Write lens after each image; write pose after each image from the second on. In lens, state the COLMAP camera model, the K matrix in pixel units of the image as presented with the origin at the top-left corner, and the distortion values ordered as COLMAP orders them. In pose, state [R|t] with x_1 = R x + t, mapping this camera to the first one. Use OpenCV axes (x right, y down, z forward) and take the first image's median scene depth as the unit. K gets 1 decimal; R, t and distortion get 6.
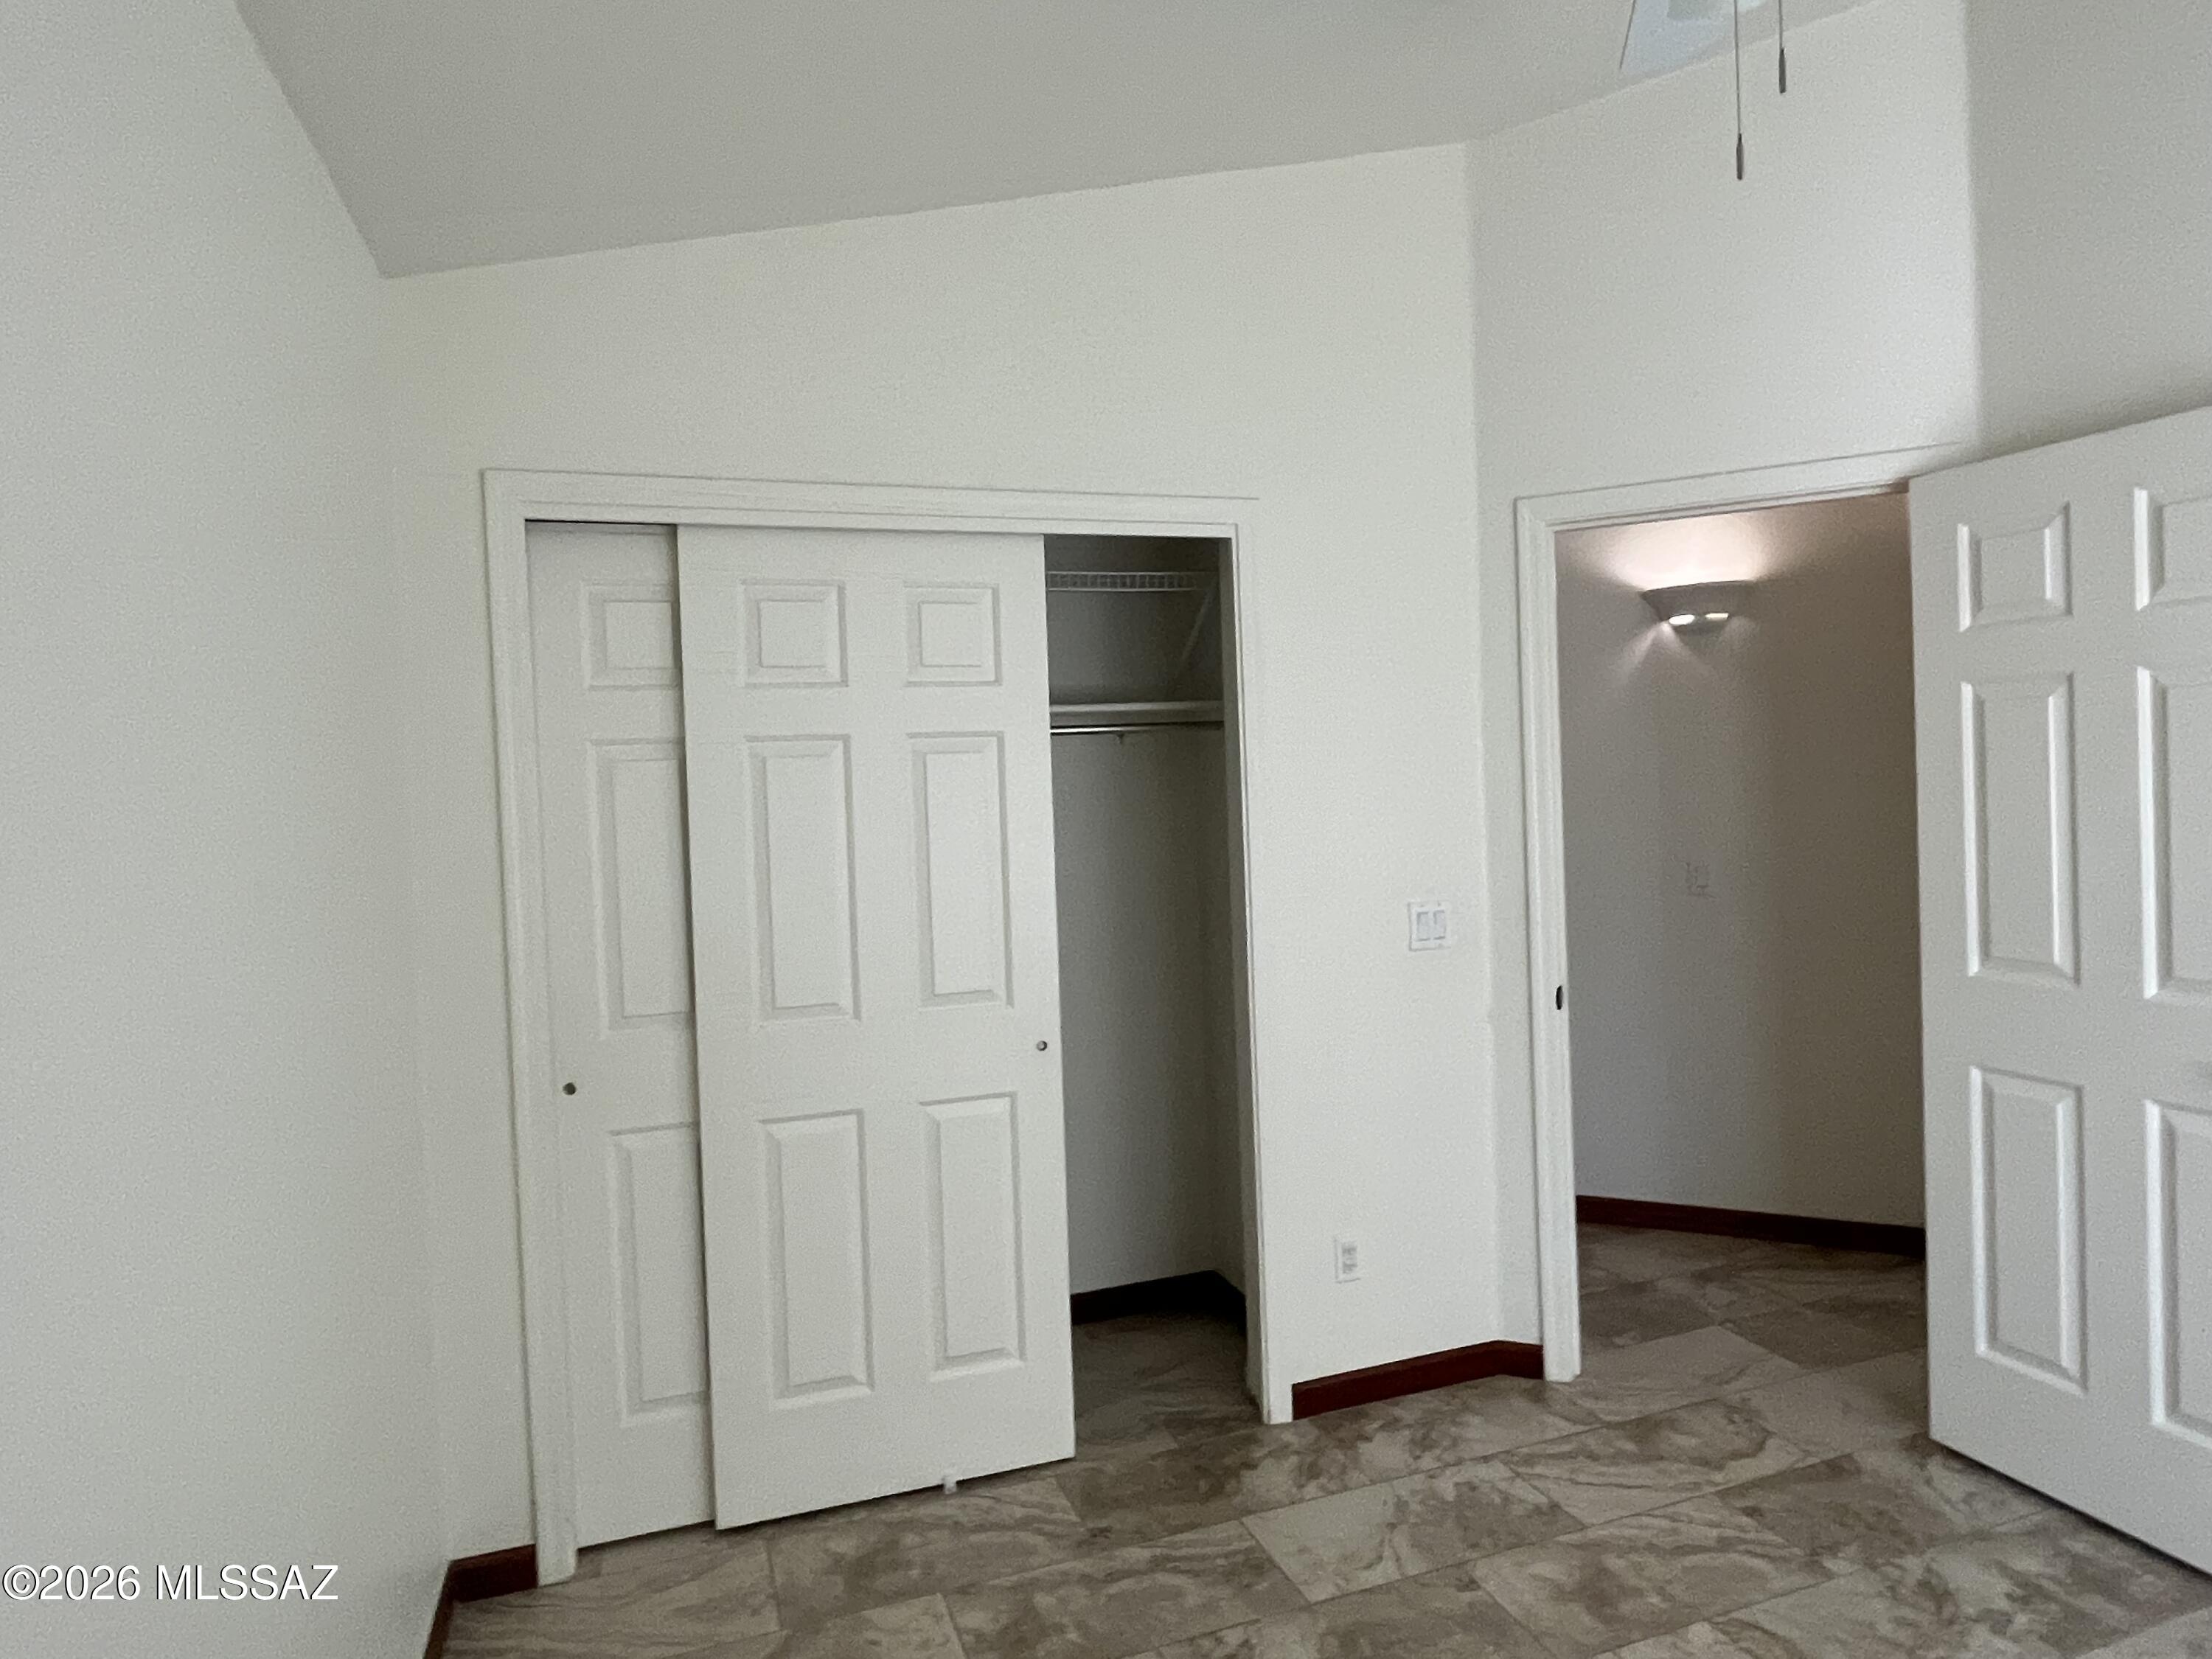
lens RADIAL K [[1314.8, 0, 1108.6], [0, 1314.8, 818.4], [0, 0, 1]] dist [-0.009274, 0.003074]
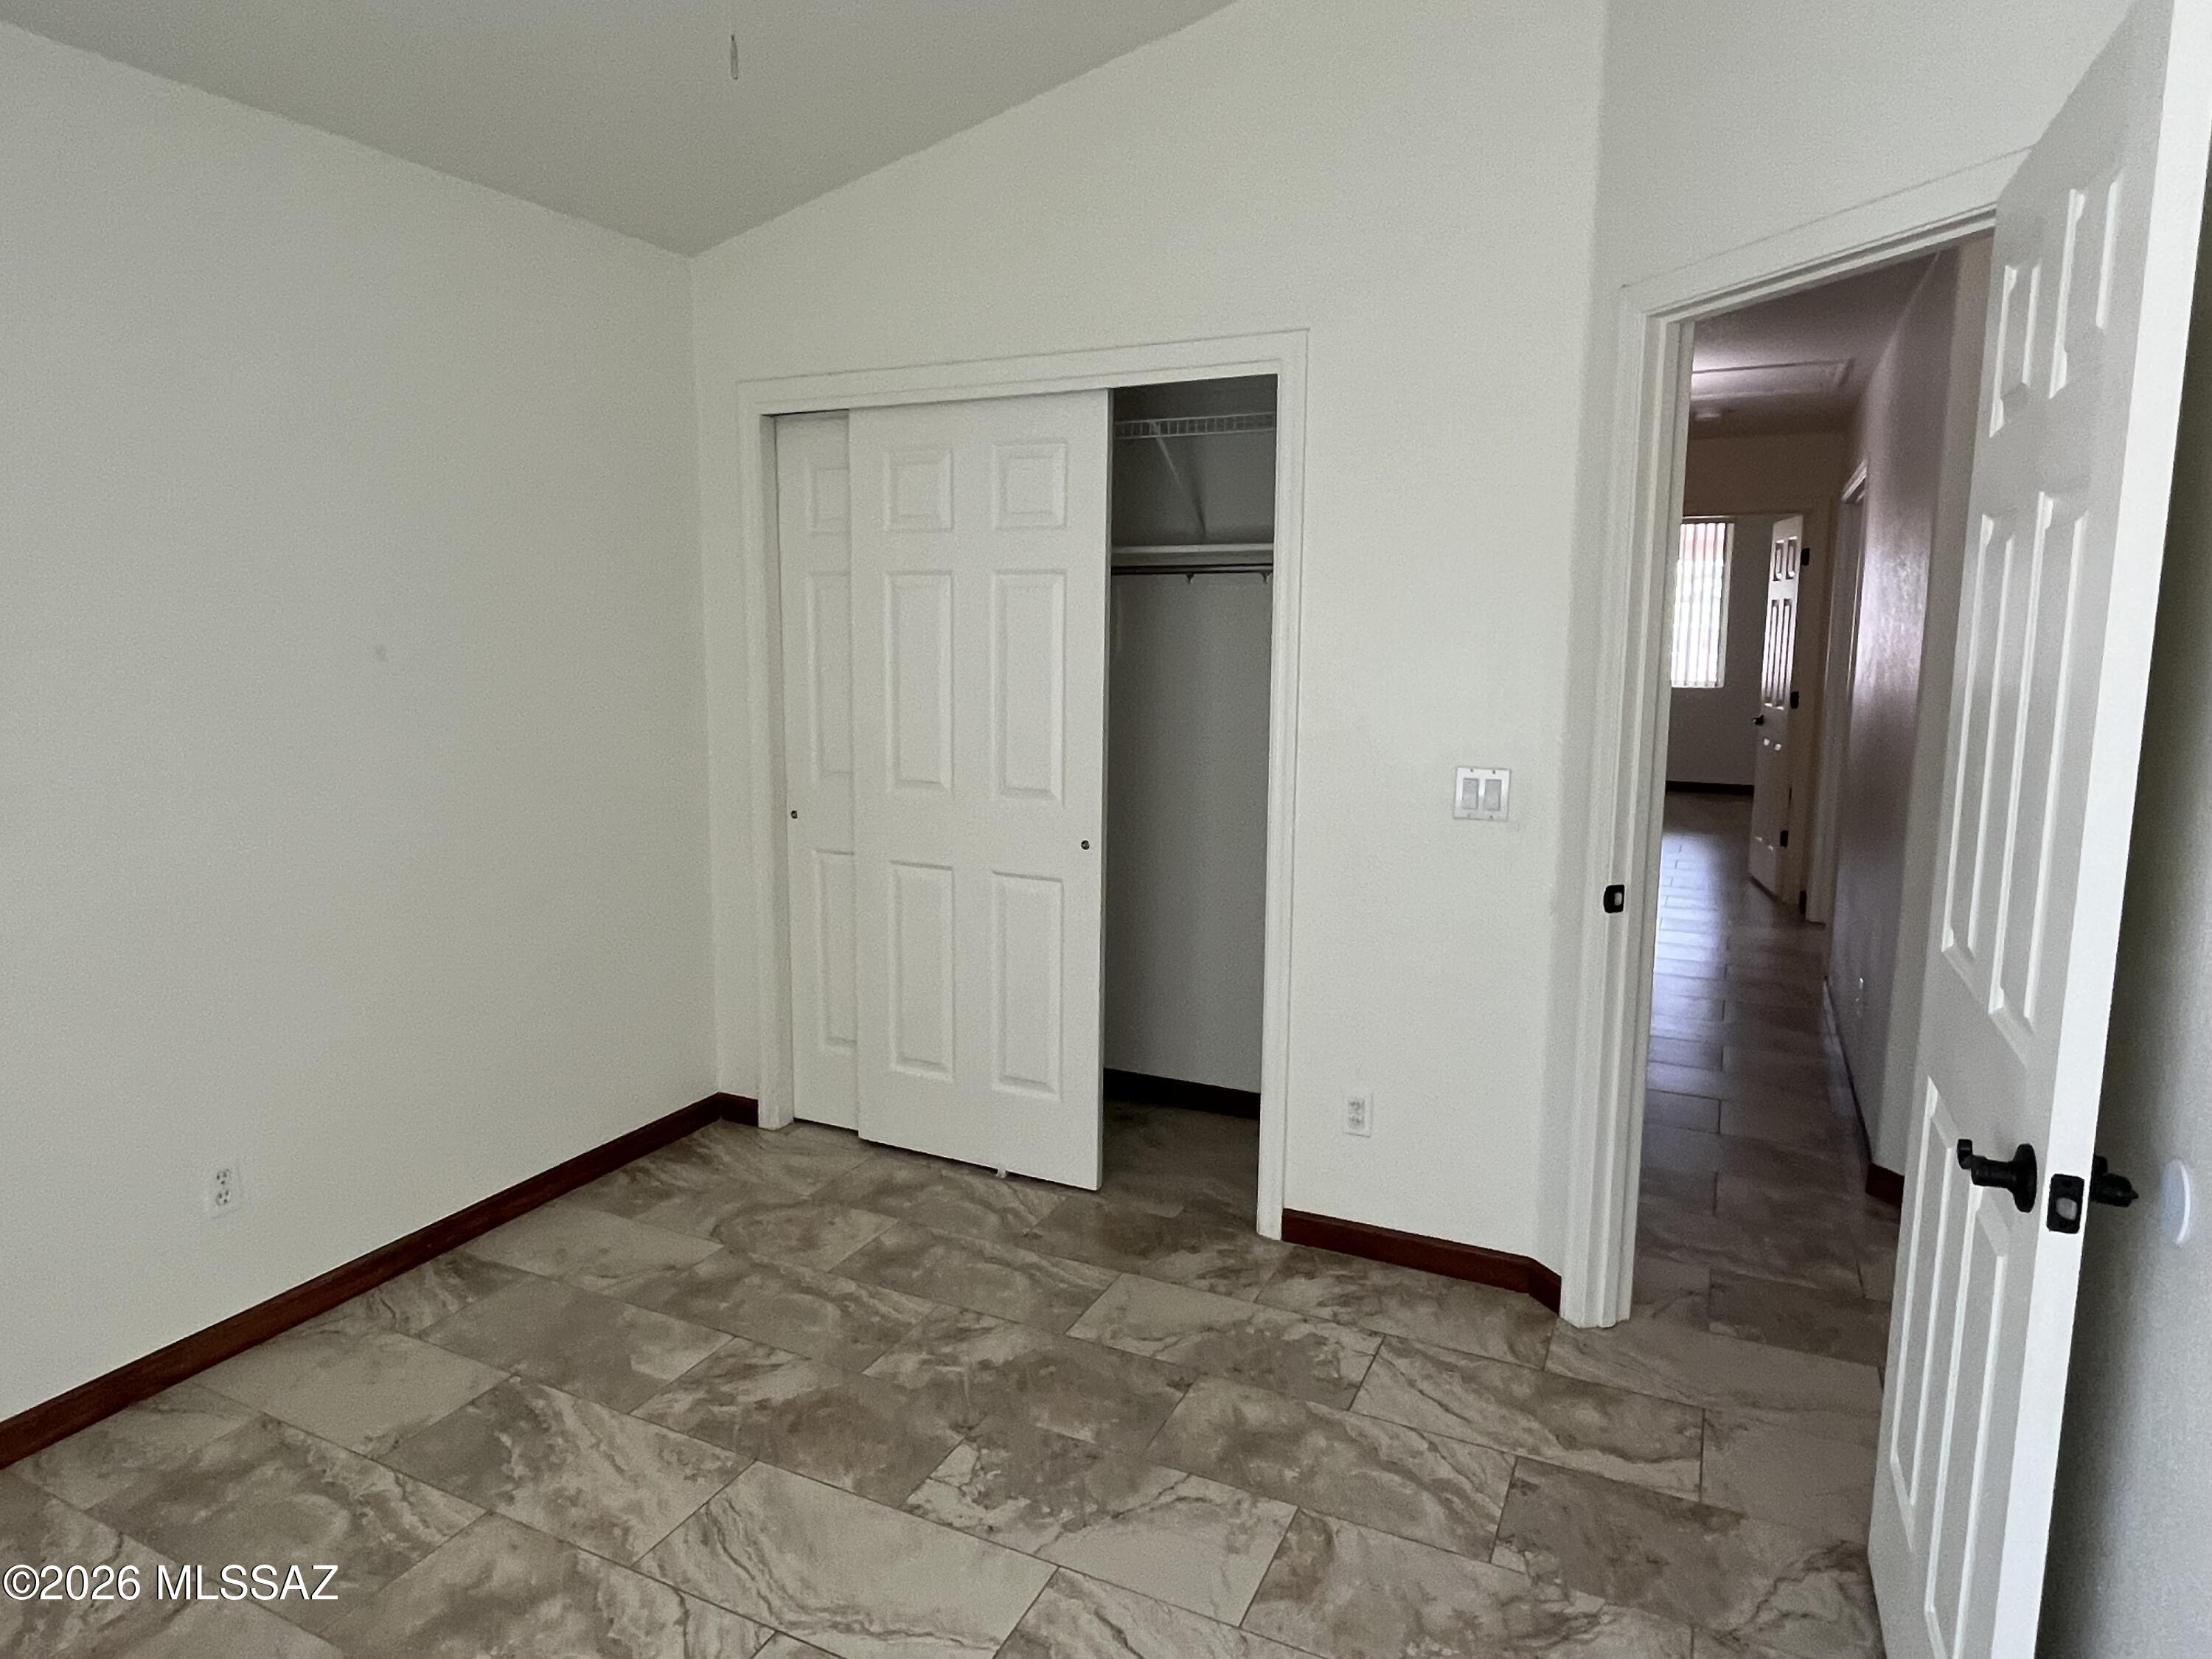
lens RADIAL K [[1314.8, 0, 1104.2], [0, 1314.8, 827.3], [0, 0, 1]] dist [-0.009274, 0.003074]
pose [[0.703107, 0.150902, -0.694887, 0.788762], [-0.054983, 0.985835, 0.158451, -0.028228], [0.708955, -0.073201, 0.701445, 0.203811]]
